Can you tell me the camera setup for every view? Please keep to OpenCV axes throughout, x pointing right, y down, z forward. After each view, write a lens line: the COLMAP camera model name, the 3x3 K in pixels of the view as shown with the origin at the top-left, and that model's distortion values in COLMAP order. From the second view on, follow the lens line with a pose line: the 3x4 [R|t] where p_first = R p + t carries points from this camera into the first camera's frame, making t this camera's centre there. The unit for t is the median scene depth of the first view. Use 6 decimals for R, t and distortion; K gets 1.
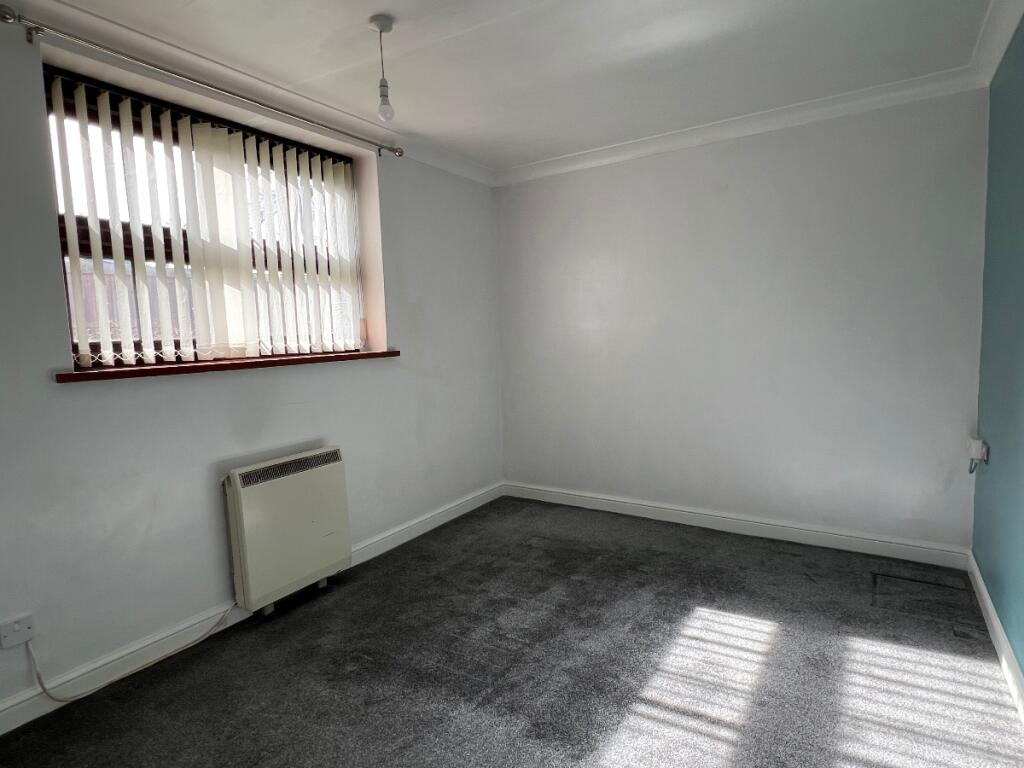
lens RADIAL K [[558.0, 0, 509.7], [0, 558.0, 382.2], [0, 0, 1]] dist [0.000546, -0.000602]
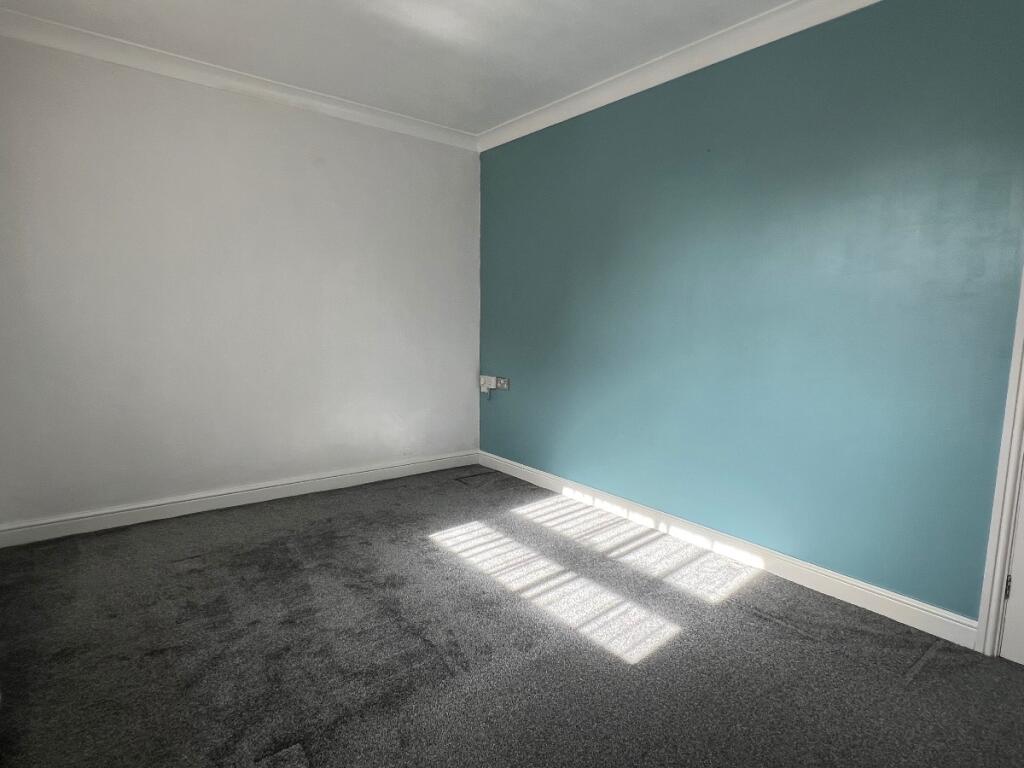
lens RADIAL K [[558.0, 0, 508.6], [0, 558.0, 386.6], [0, 0, 1]] dist [0.000546, -0.000602]
pose [[0.325476, -0.081202, 0.942057, -0.667544], [0.059893, 0.996075, 0.065165, 0.033171], [-0.943652, 0.035213, 0.329062, 0.457619]]
